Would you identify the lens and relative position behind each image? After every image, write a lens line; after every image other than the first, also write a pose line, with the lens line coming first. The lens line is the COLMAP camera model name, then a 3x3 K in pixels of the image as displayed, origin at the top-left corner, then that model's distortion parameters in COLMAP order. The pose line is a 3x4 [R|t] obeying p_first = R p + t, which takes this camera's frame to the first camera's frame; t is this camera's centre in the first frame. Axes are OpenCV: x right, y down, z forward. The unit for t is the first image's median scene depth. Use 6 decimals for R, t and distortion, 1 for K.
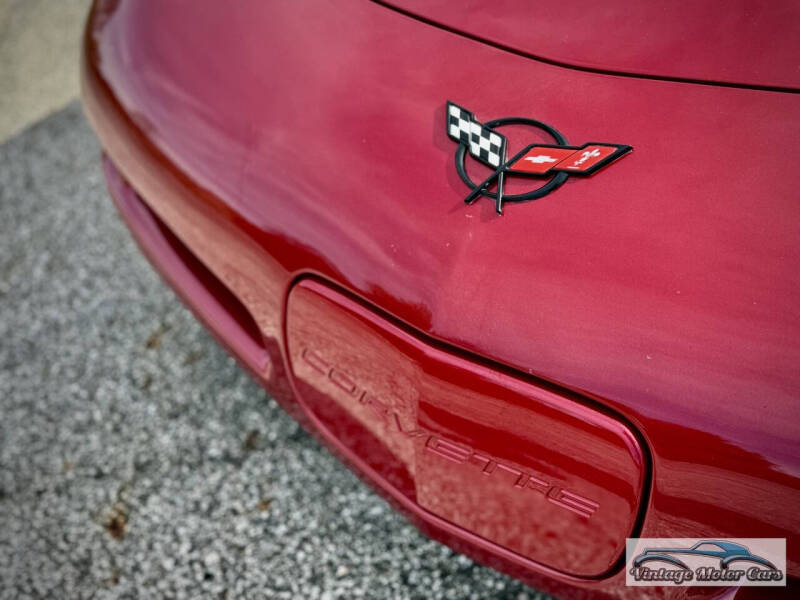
lens RADIAL K [[826.5, 0, 400.7], [0, 826.5, 302.4], [0, 0, 1]] dist [0.051363, 0.000000]
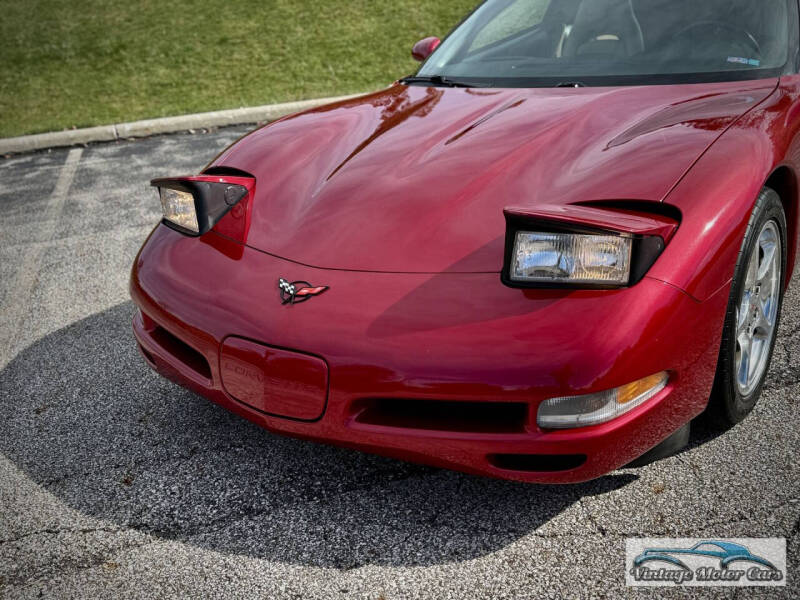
lens RADIAL K [[826.5, 0, 398.1], [0, 826.5, 298.3], [0, 0, 1]] dist [0.051363, 0.000000]
pose [[0.995058, 0.028118, 0.095233, 0.136873], [0.006715, 0.937820, -0.347056, 0.609304], [-0.099070, 0.345980, 0.932997, -1.282641]]
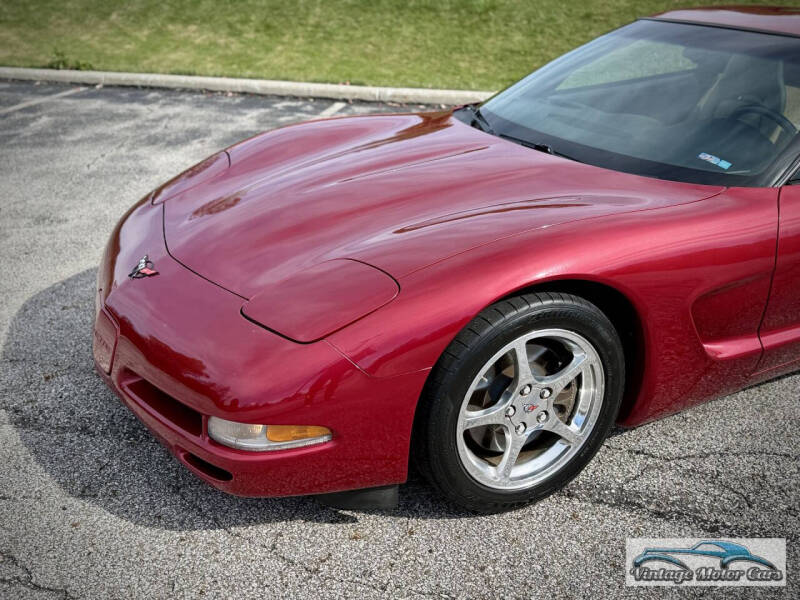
lens RADIAL K [[843.5, 0, 400.8], [0, 843.5, 301.7], [0, 0, 1]] dist [0.076081, 0.000000]
pose [[0.905352, 0.309237, -0.291049, 1.527902], [-0.381481, 0.893352, -0.237475, 0.280559], [0.186573, 0.326028, 0.926766, -1.526125]]
